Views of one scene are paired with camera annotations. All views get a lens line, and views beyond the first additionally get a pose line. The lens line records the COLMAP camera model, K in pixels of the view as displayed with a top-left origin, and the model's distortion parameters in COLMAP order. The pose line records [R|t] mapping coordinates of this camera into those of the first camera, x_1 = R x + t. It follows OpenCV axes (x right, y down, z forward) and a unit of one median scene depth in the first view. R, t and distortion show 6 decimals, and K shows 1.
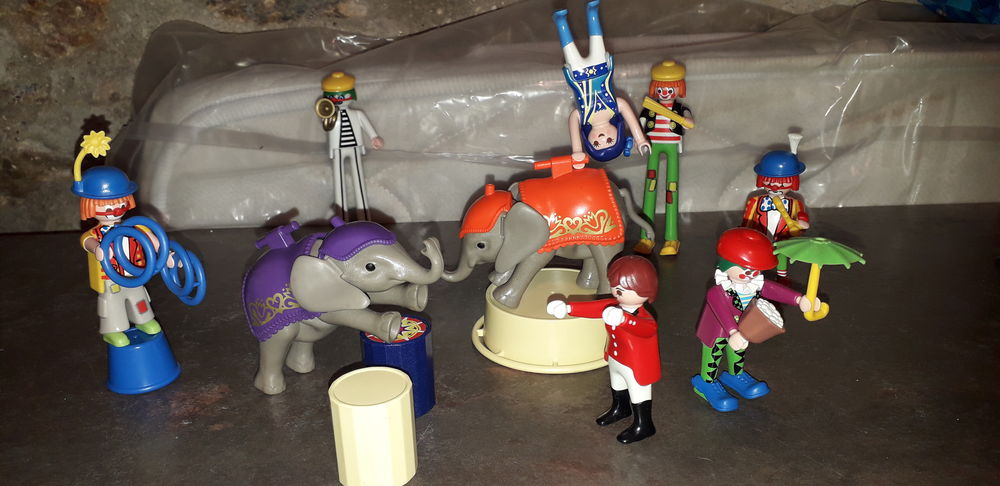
lens RADIAL K [[776.5, 0, 500.5], [0, 776.5, 288.5], [0, 0, 1]] dist [0.082570, -0.184735]
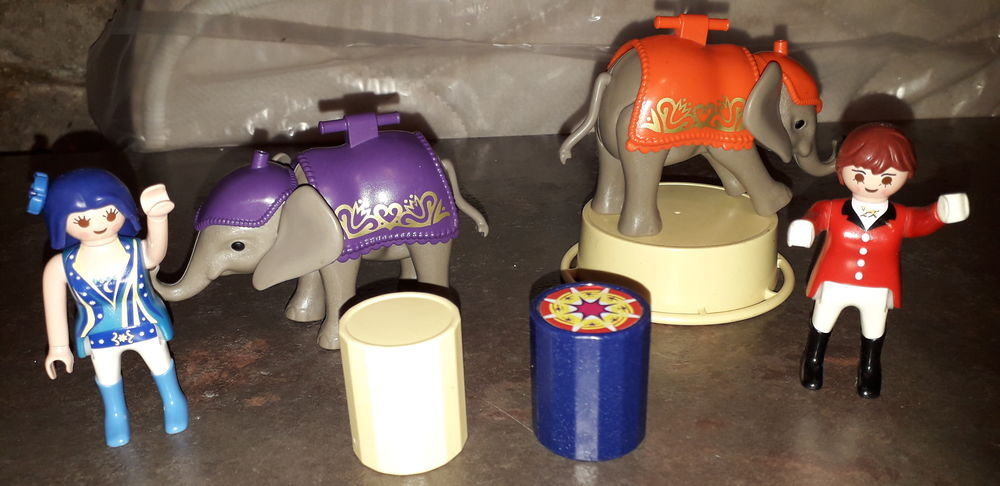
lens RADIAL K [[786.2, 0, 499.0], [0, 786.2, 283.8], [0, 0, 1]] dist [0.058935, -0.111196]
pose [[0.999977, -0.006817, -0.000168, -0.087055], [0.006816, 0.998425, 0.055683, 0.021731], [-0.000212, -0.055683, 0.998448, 0.183988]]
